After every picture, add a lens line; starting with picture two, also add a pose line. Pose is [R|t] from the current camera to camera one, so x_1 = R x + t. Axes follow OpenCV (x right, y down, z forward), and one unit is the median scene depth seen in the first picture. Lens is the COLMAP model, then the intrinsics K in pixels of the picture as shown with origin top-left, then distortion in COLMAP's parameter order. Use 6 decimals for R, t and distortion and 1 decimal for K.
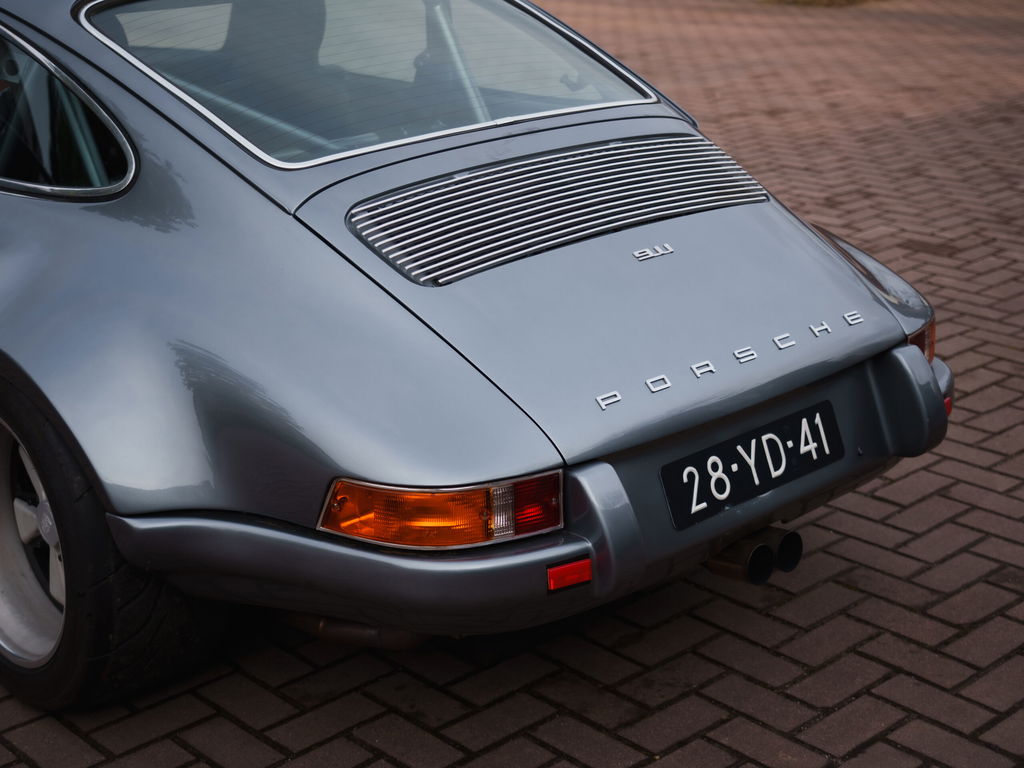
lens RADIAL K [[1647.0, 0, 512.0], [0, 1647.0, 384.0], [0, 0, 1]] dist [0.010980, 0.052211]
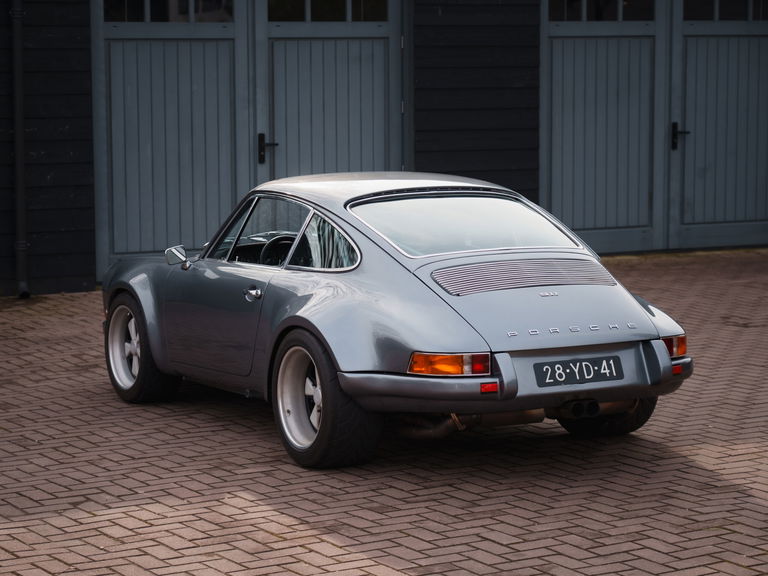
lens RADIAL K [[2148.0, 0, 384.0], [0, 2148.0, 288.0], [0, 0, 1]] dist [0.024506, 0.245283]
pose [[0.966318, 0.024758, -0.256159, 0.736517], [-0.083675, 0.971506, -0.221754, 0.717528], [0.243370, 0.235719, 0.940855, -2.369602]]
